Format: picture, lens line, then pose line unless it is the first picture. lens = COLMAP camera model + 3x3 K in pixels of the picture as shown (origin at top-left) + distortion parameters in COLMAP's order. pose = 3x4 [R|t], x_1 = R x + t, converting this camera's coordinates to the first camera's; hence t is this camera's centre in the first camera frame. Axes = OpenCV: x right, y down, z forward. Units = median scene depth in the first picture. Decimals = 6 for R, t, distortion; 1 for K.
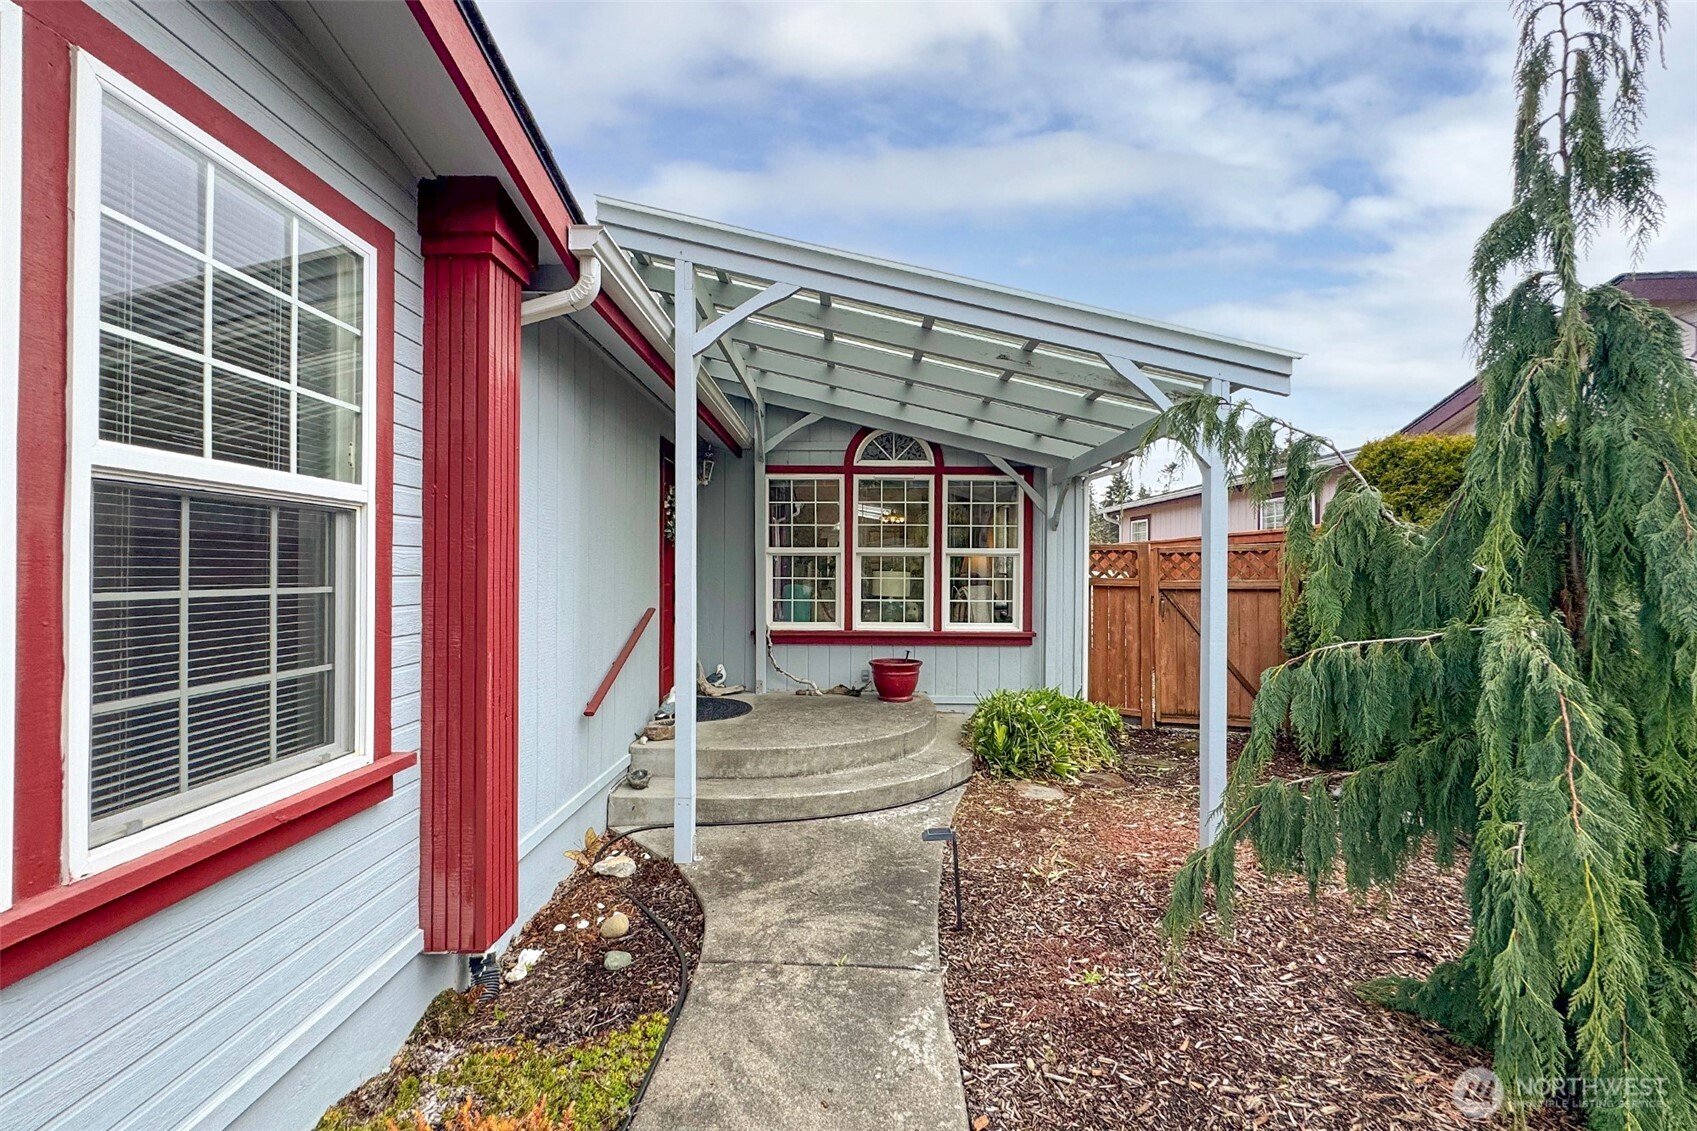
lens RADIAL K [[674.0, 0, 852.3], [0, 674.0, 566.7], [0, 0, 1]] dist [0.000215, -0.000029]
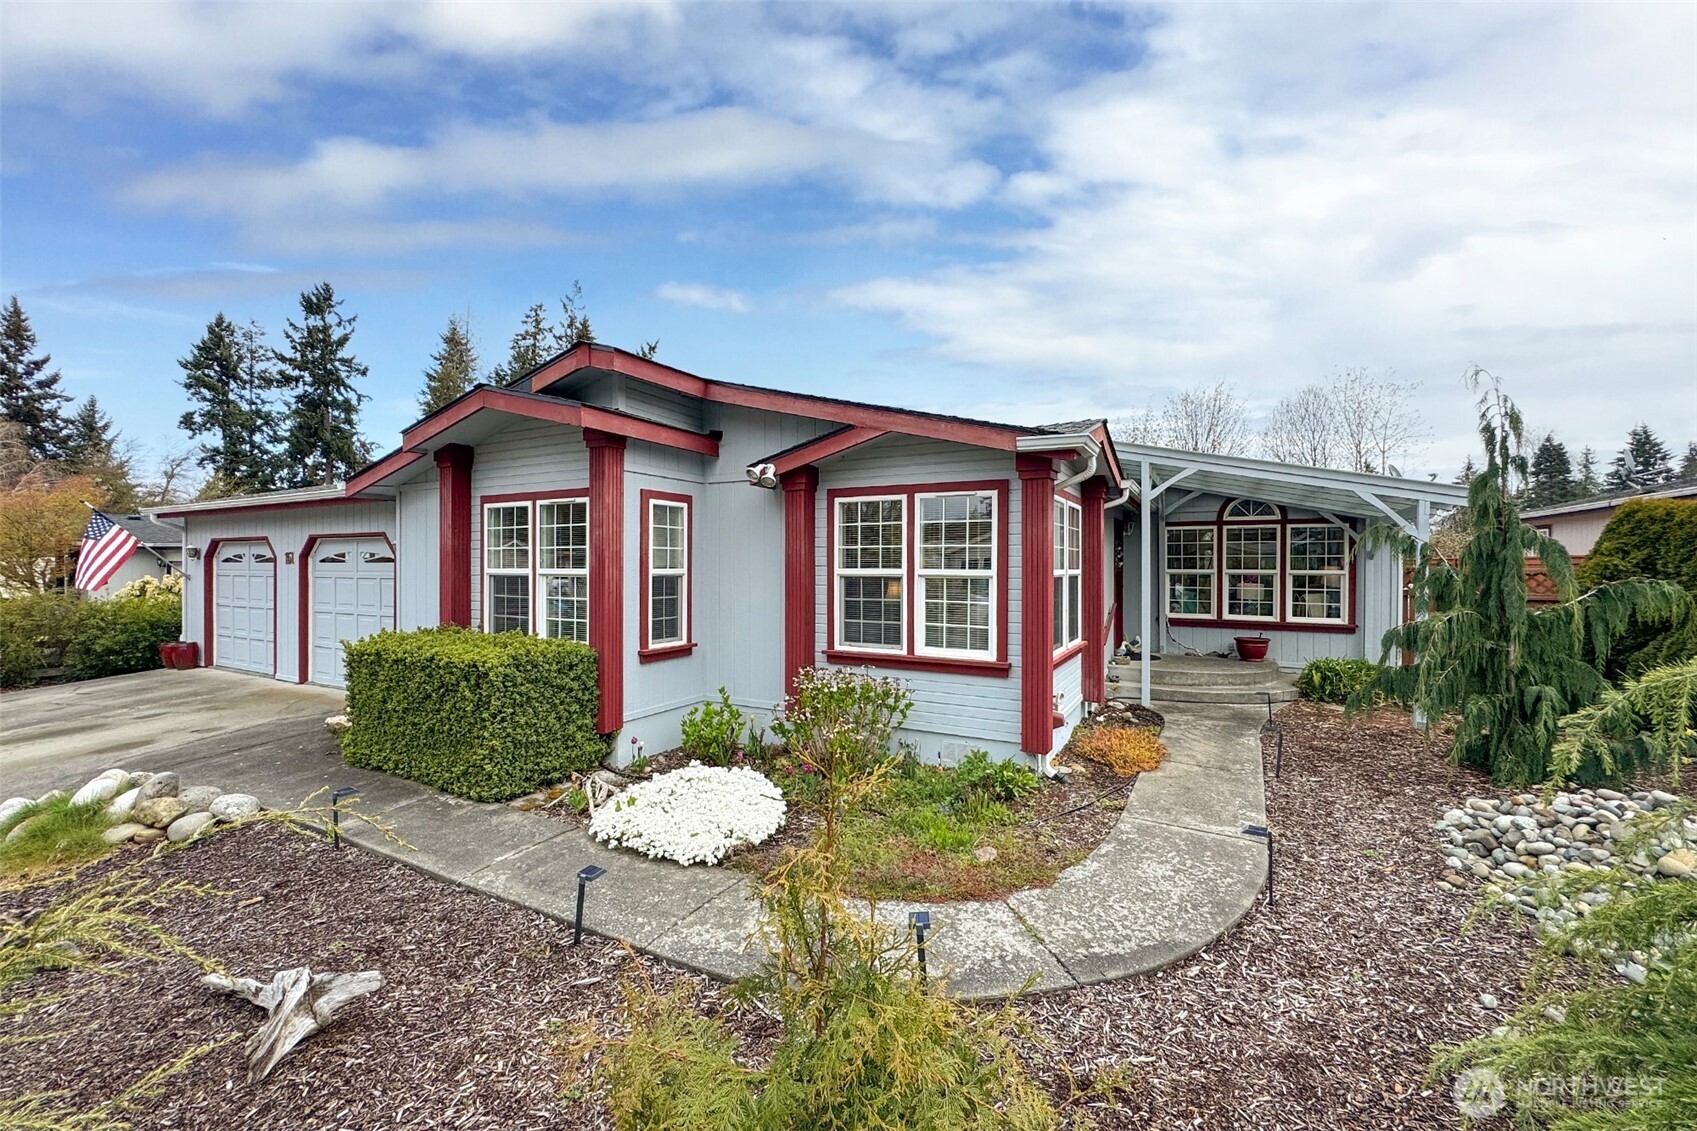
lens RADIAL K [[674.0, 0, 852.3], [0, 674.0, 566.7], [0, 0, 1]] dist [0.000215, -0.000029]
pose [[0.877875, 0.000376, -0.478889, -0.005363], [0.002134, 0.999987, 0.004697, -0.046492], [0.478885, -0.005146, 0.877863, -0.919279]]
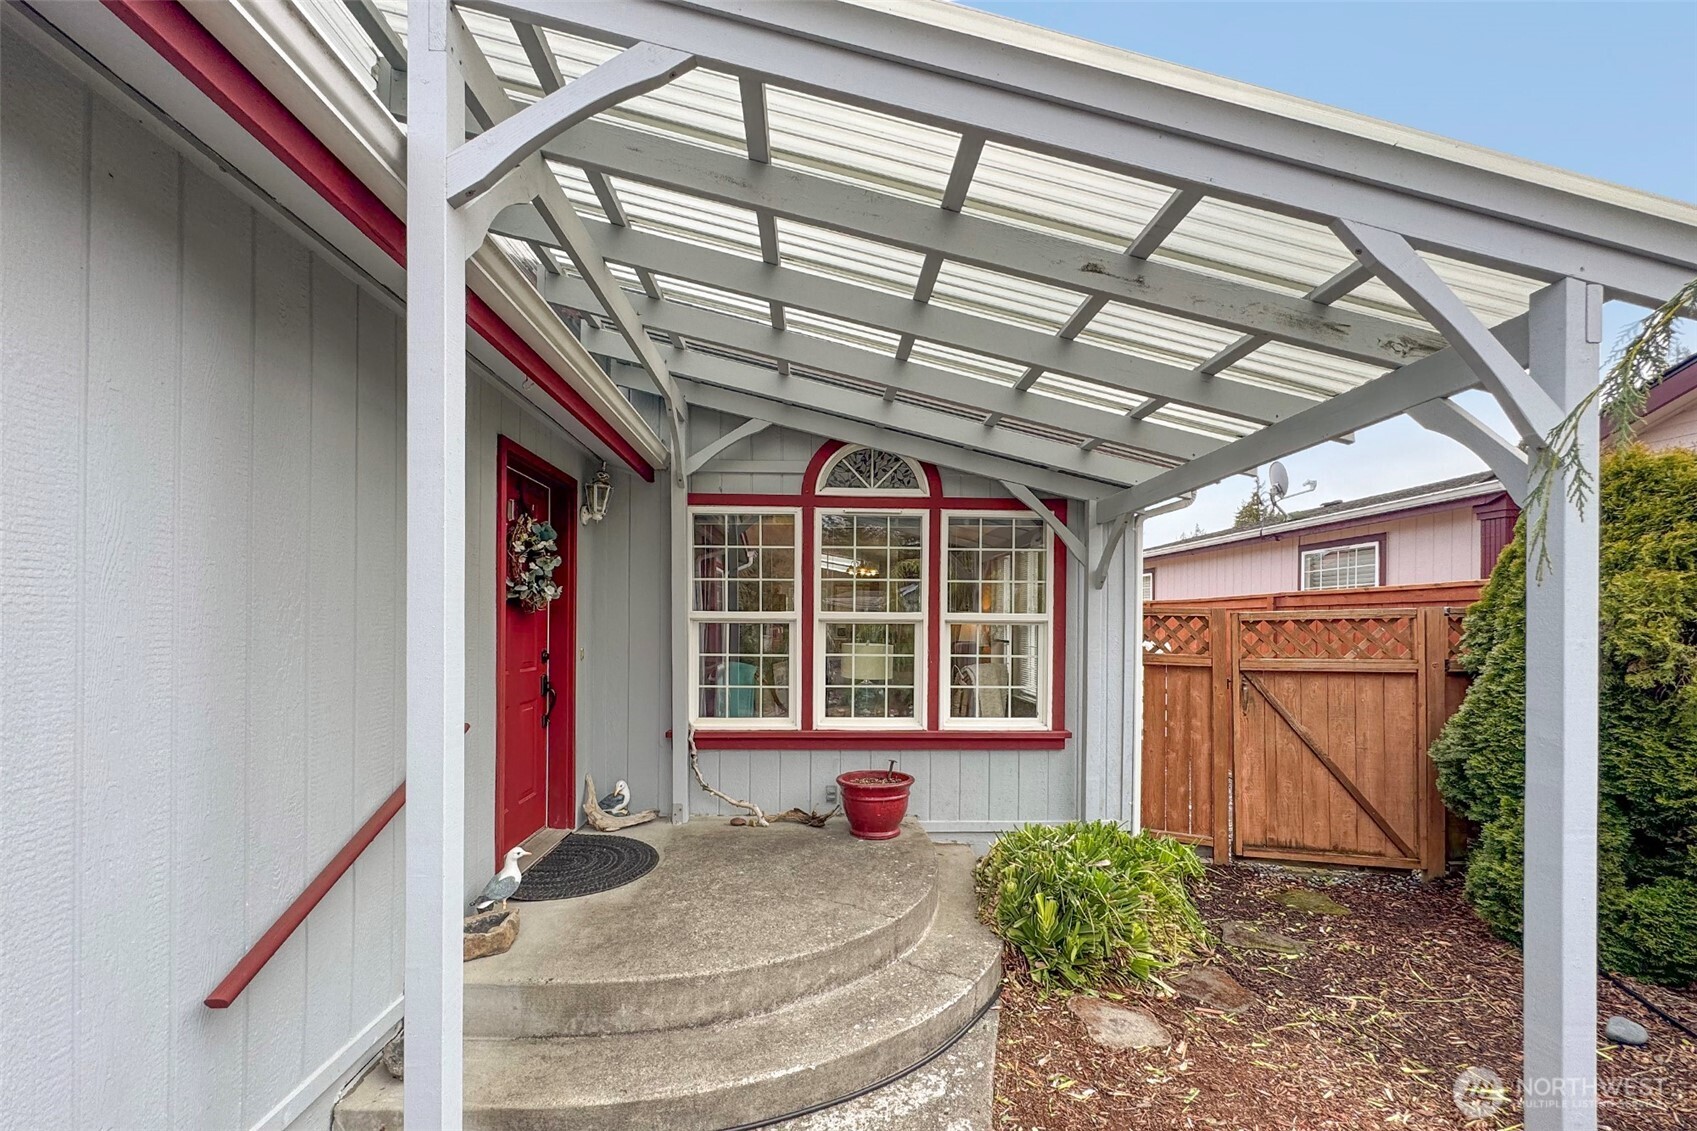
lens RADIAL K [[679.3, 0, 844.4], [0, 679.3, 621.8], [0, 0, 1]] dist [0.000108, -0.000029]
pose [[0.999127, 0.001731, 0.041748, 0.003313], [-0.001869, 0.999993, 0.003270, -0.020664], [-0.041742, -0.003346, 0.999123, 0.296587]]
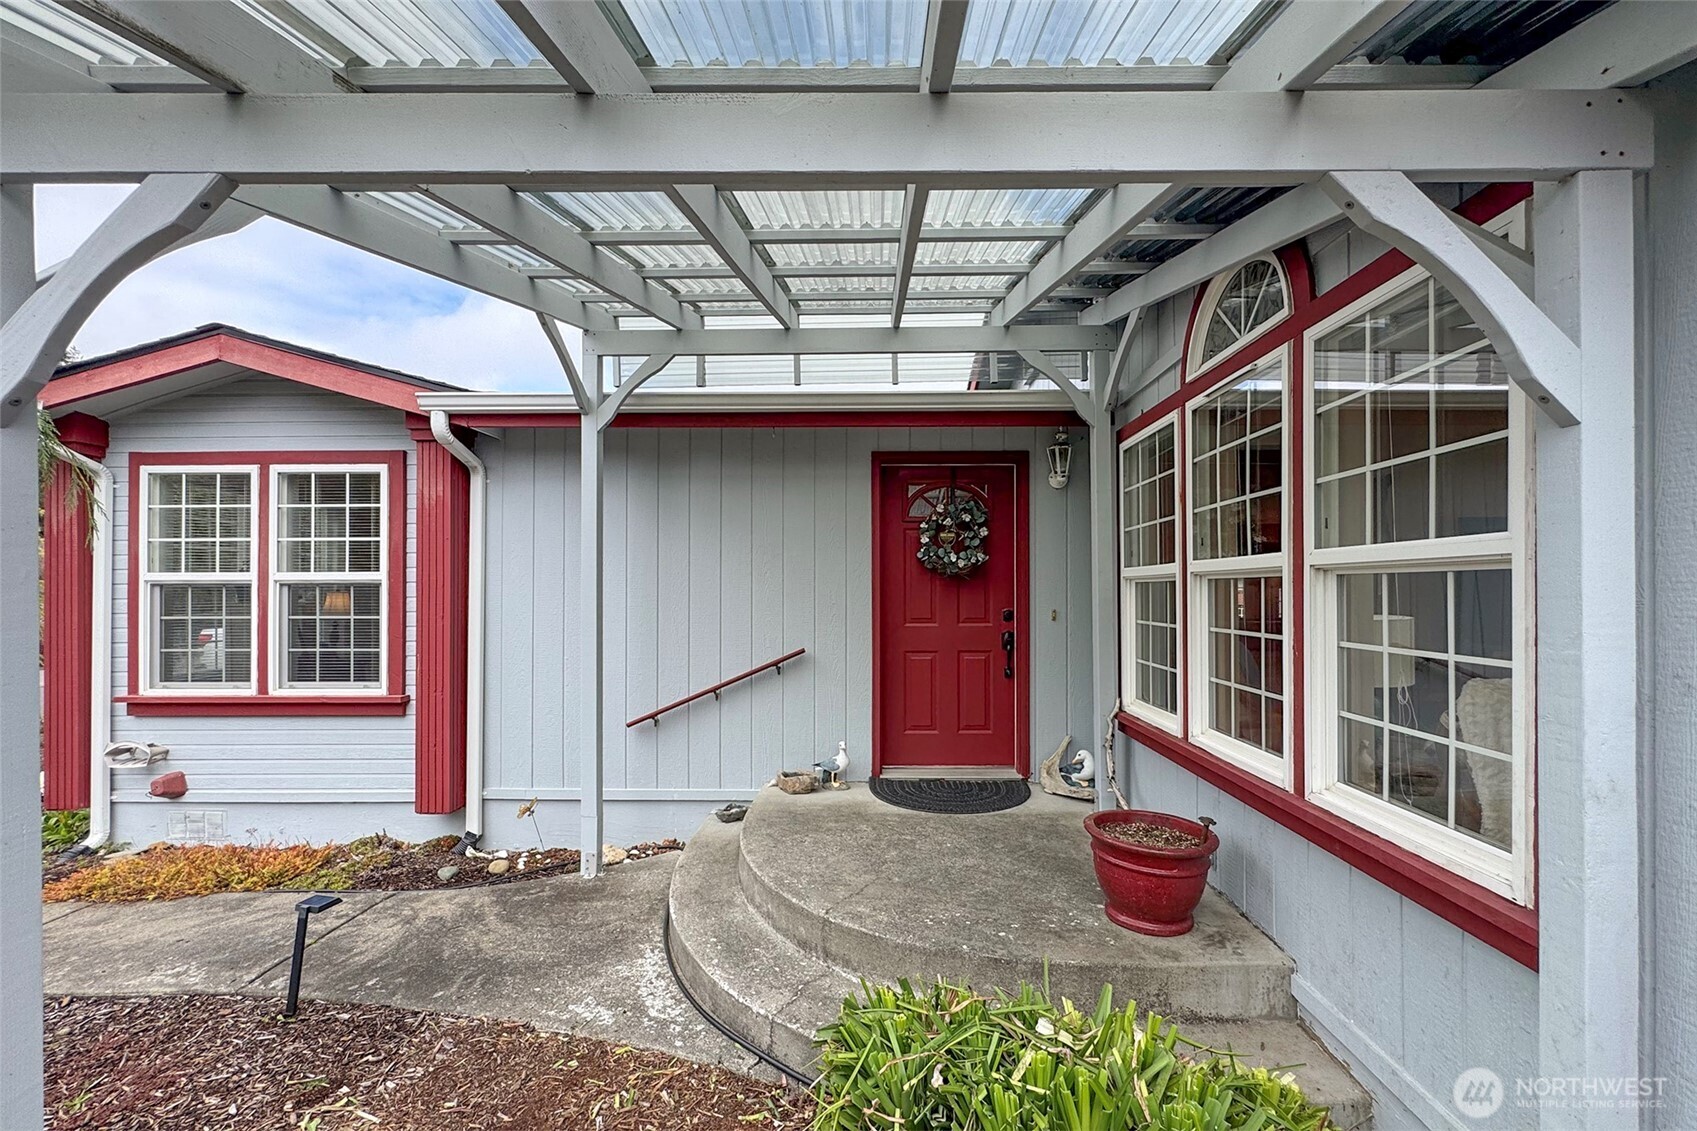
lens RADIAL K [[709.3, 0, 875.7], [0, 709.3, 593.1], [0, 0, 1]] dist [-0.000012, -0.000016]
pose [[-0.009715, -0.005130, -0.999940, 0.498512], [0.009869, 0.999938, -0.005226, -0.006146], [0.999904, -0.009919, -0.009664, 0.811264]]
